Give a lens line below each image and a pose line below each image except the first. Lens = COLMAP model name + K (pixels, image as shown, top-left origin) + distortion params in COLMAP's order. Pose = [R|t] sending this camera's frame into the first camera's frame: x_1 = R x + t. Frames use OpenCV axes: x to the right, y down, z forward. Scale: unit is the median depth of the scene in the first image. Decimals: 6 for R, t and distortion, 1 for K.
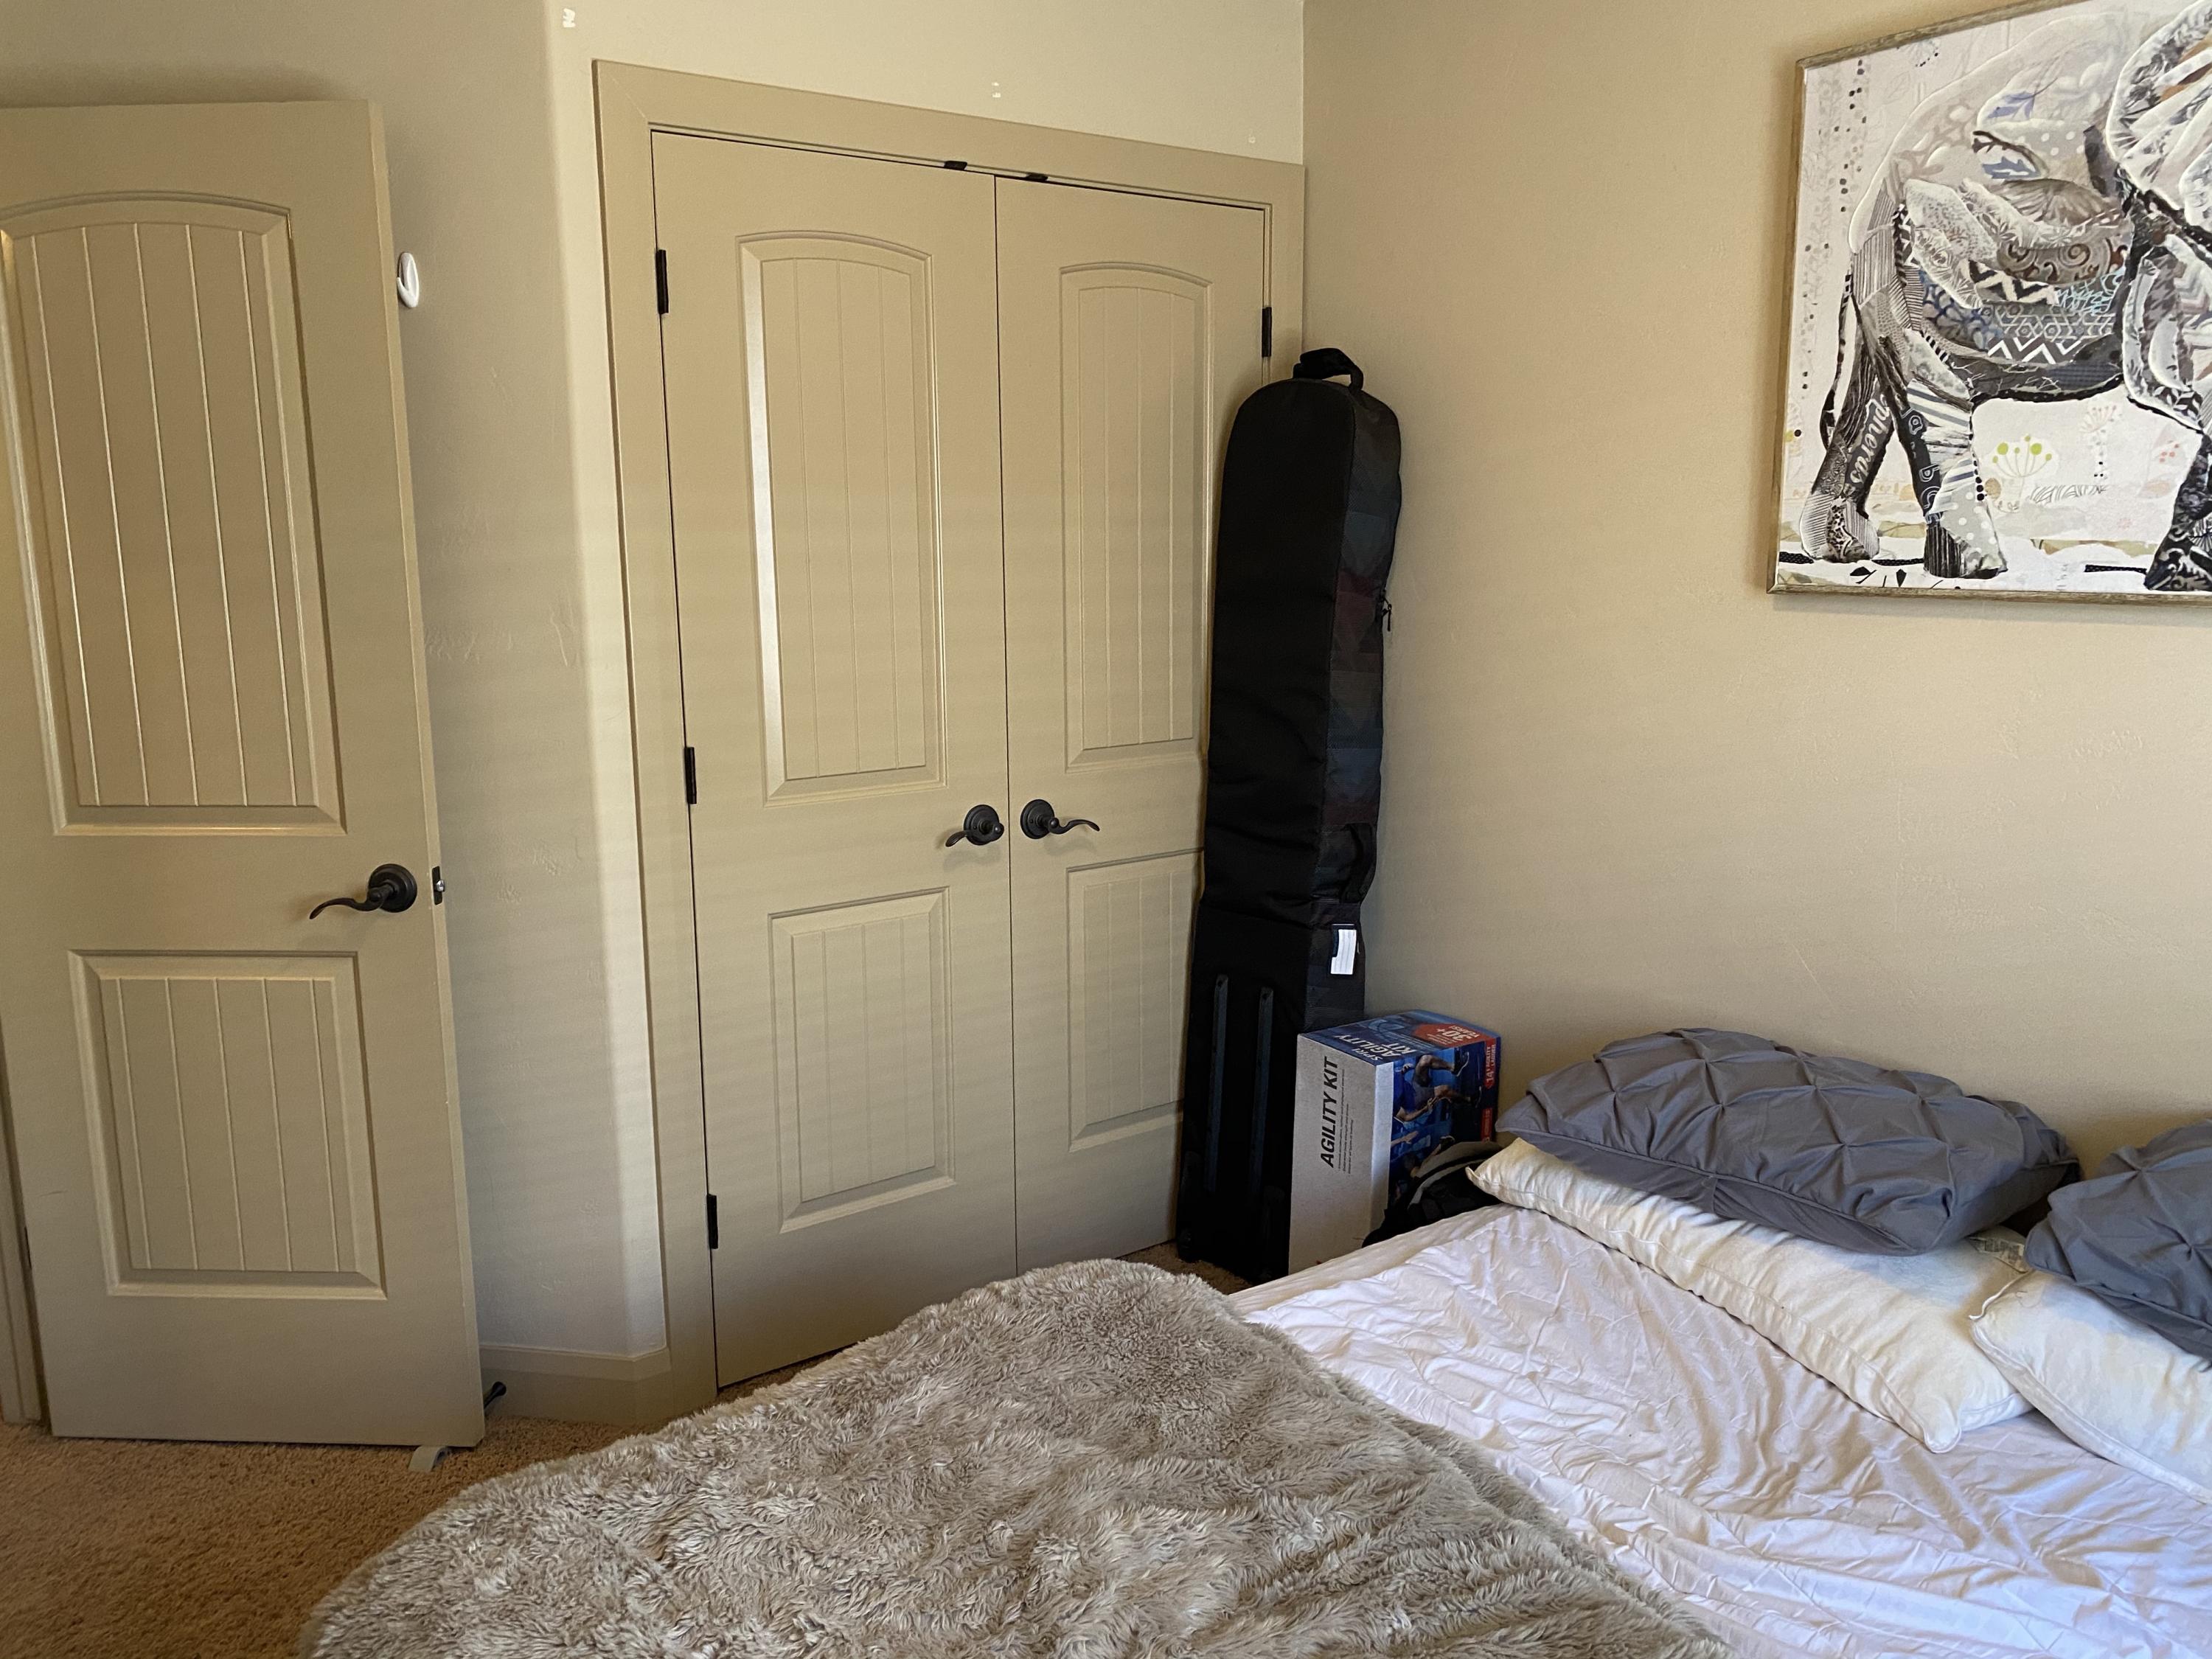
lens RADIAL K [[1726.5, 0, 1106.7], [0, 1726.5, 827.4], [0, 0, 1]] dist [0.001680, -0.011452]
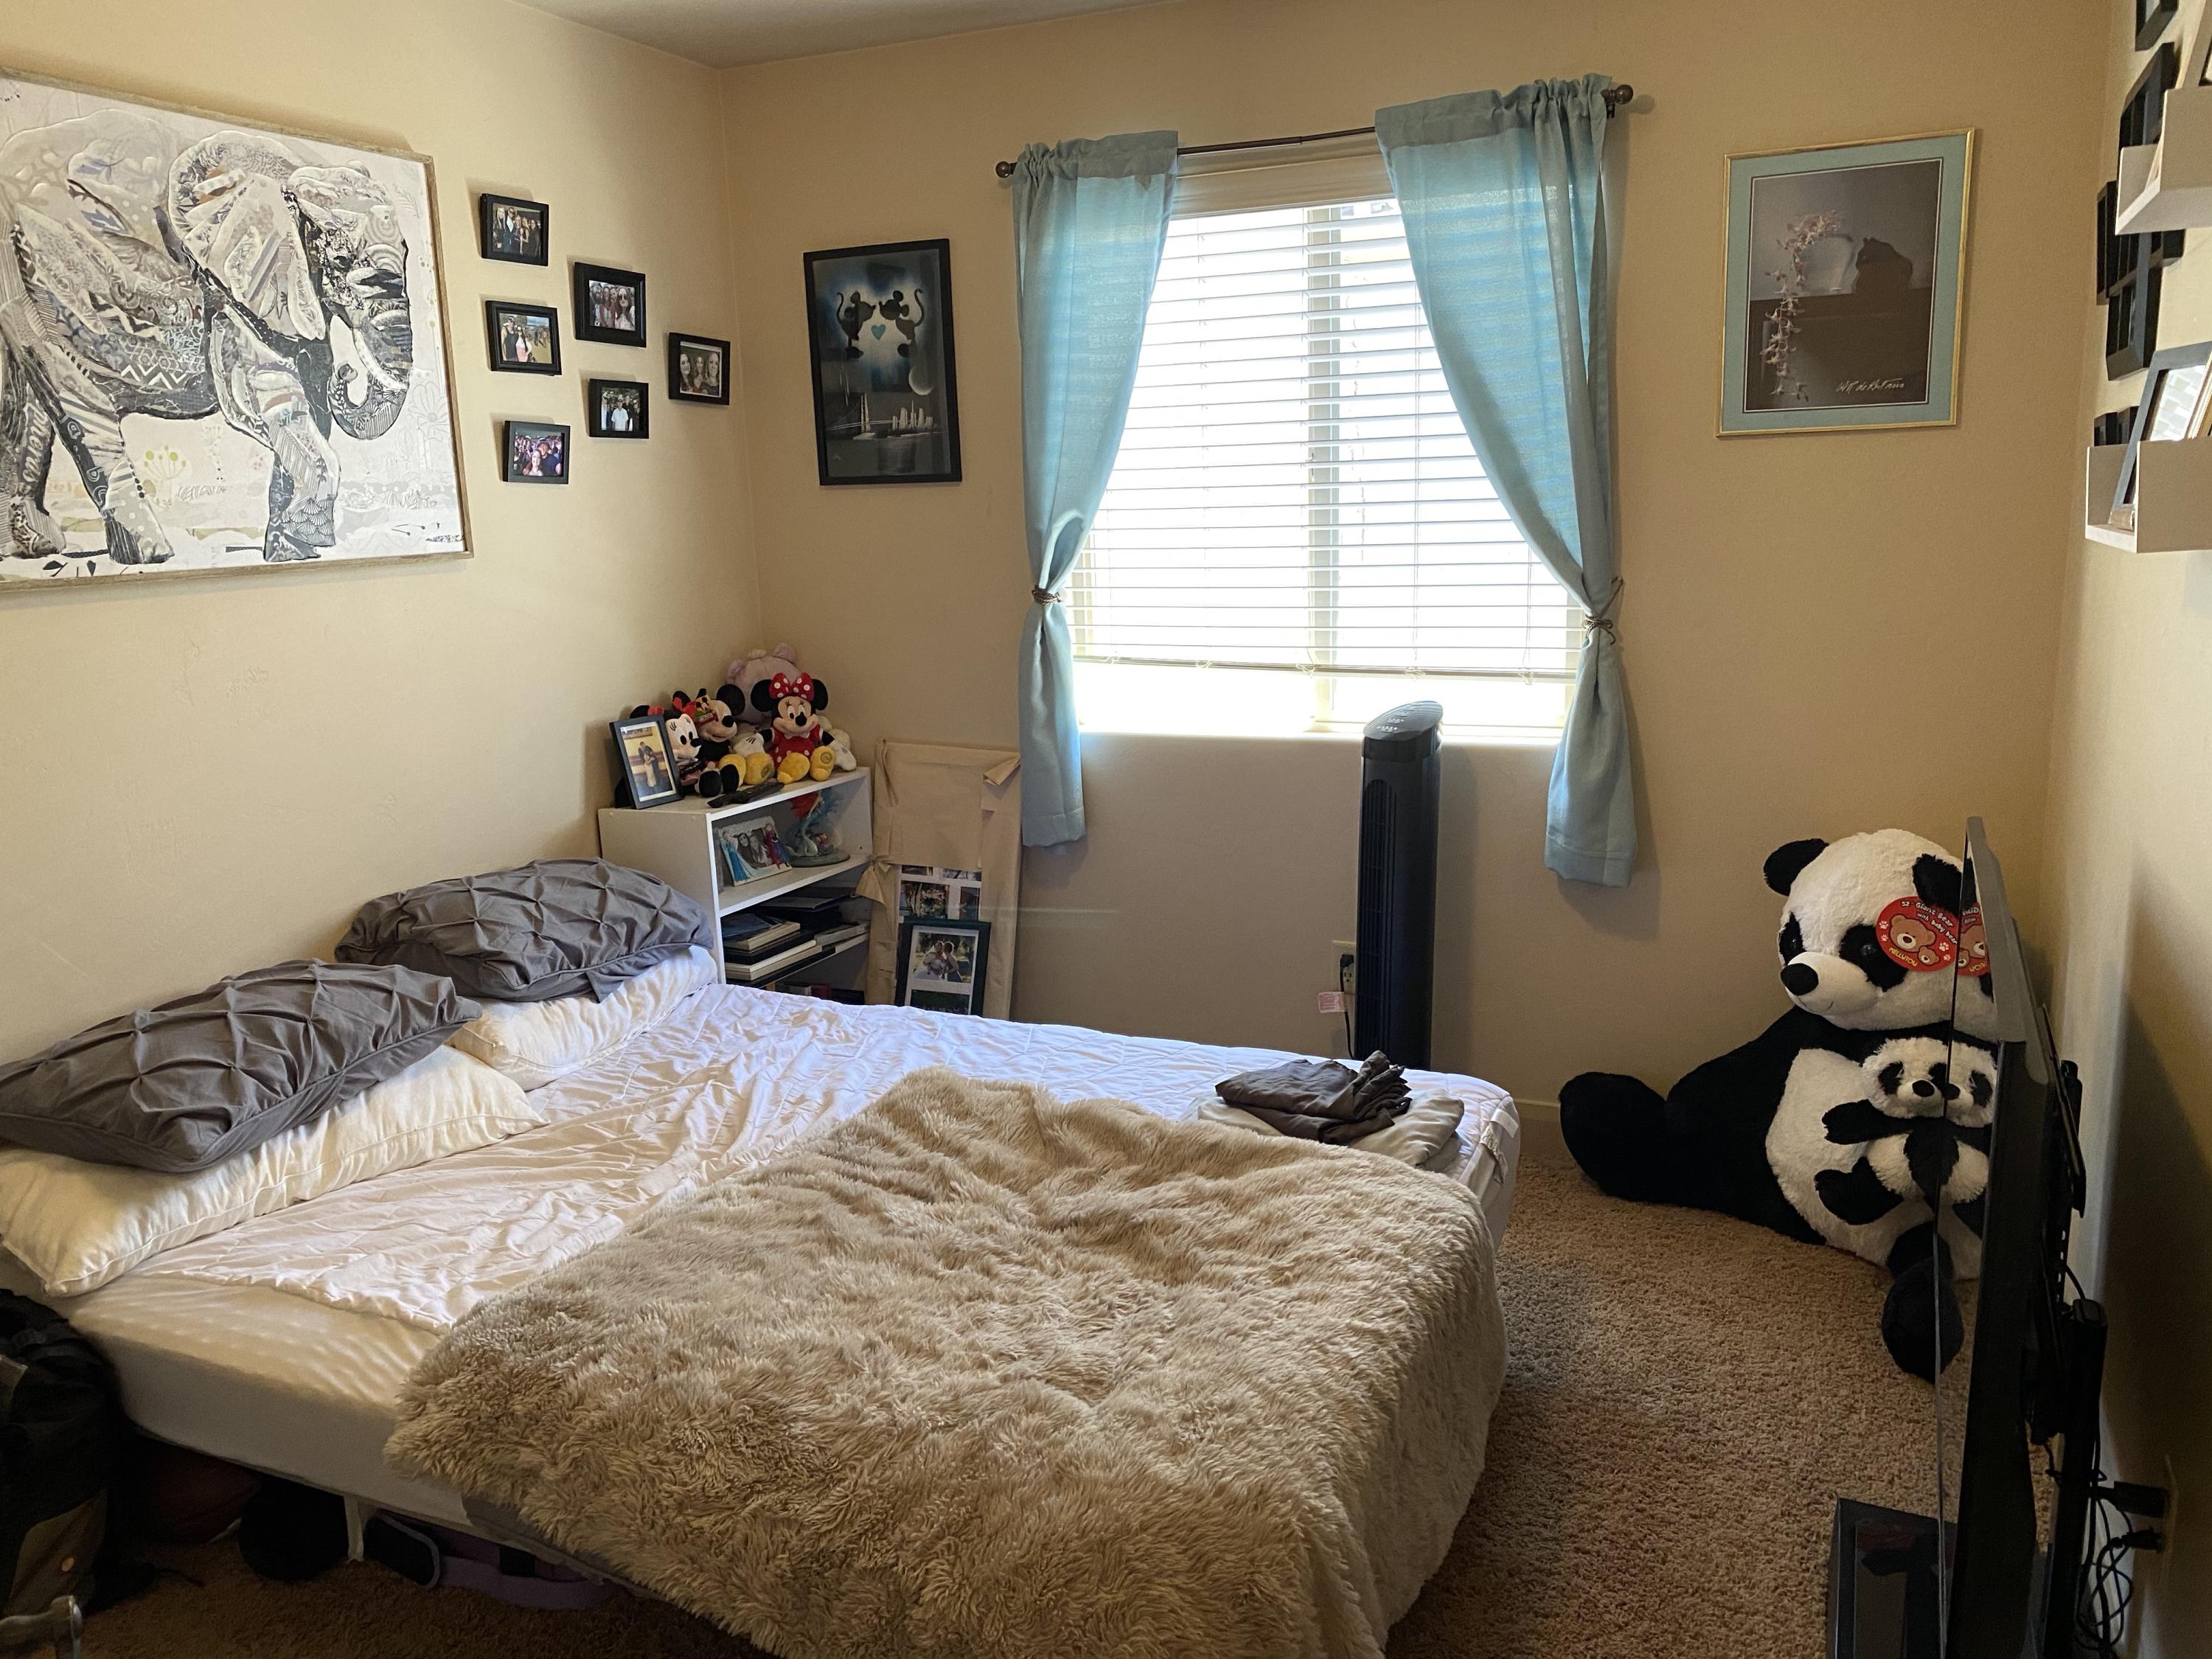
lens RADIAL K [[1726.5, 0, 1106.7], [0, 1726.5, 827.4], [0, 0, 1]] dist [0.001680, -0.011452]
pose [[-0.525352, -0.136459, 0.839871, -0.876176], [0.185703, 0.944874, 0.269680, -0.172240], [-0.830373, 0.297643, -0.471051, 1.076802]]
